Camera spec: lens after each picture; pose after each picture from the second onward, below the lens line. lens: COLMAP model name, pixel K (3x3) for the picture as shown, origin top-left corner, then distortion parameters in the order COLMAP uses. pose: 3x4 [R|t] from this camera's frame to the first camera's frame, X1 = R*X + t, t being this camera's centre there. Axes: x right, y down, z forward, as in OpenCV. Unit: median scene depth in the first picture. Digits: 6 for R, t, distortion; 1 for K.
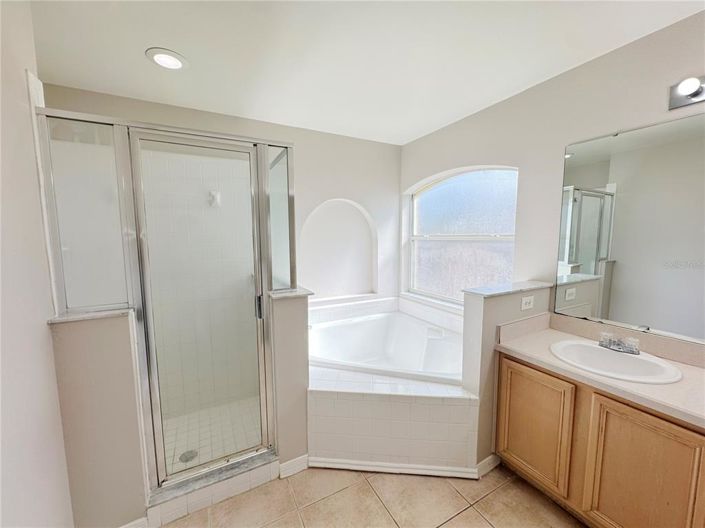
lens RADIAL K [[282.2, 0, 352.5], [0, 282.2, 264.0], [0, 0, 1]] dist [-0.002052, 0.000224]
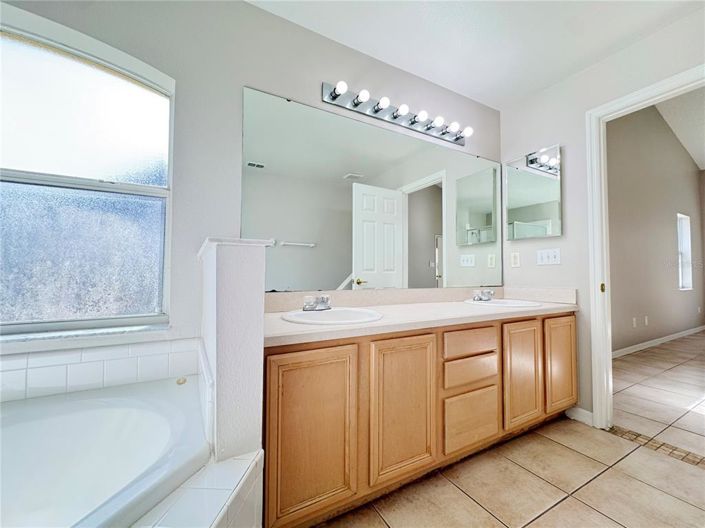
lens RADIAL K [[294.4, 0, 352.5], [0, 294.4, 264.0], [0, 0, 1]] dist [-0.000753, -0.000054]
pose [[-0.011872, 0.042218, 0.999038, -0.086036], [0.097270, 0.994419, -0.040867, 0.170153], [-0.995187, 0.096692, -0.015912, 0.757709]]
